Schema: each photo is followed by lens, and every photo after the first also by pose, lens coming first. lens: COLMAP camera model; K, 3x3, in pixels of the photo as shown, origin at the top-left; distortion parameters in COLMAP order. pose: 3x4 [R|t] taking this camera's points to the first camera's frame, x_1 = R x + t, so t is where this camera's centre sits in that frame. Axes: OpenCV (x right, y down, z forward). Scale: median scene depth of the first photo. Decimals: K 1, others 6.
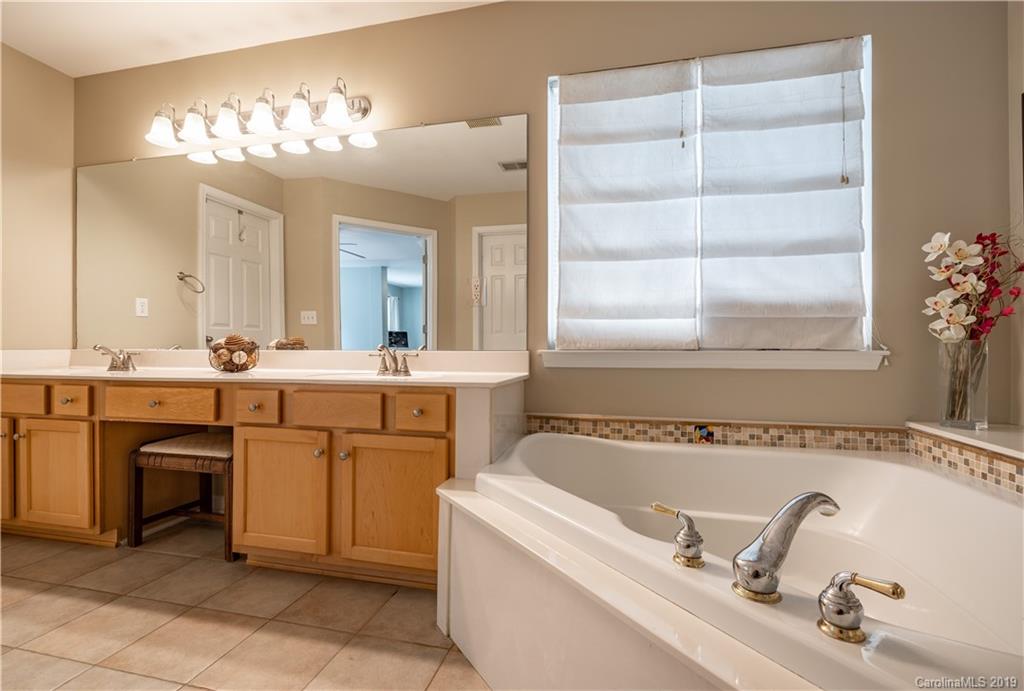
lens RADIAL K [[475.6, 0, 511.5], [0, 475.6, 342.6], [0, 0, 1]] dist [-0.004821, 0.002569]
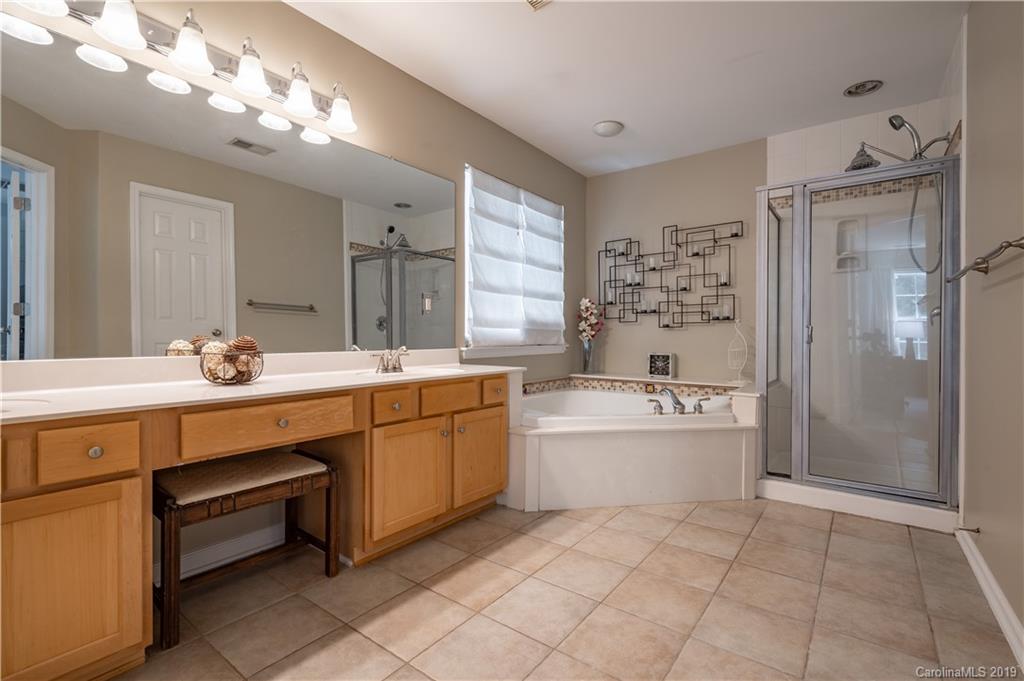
lens RADIAL K [[475.6, 0, 511.3], [0, 475.6, 341.7], [0, 0, 1]] dist [-0.004821, 0.002569]
pose [[0.390419, -0.012066, 0.920558, -1.418051], [-0.008416, 0.999826, 0.016674, -0.033162], [-0.920599, -0.014257, 0.390249, 0.322907]]
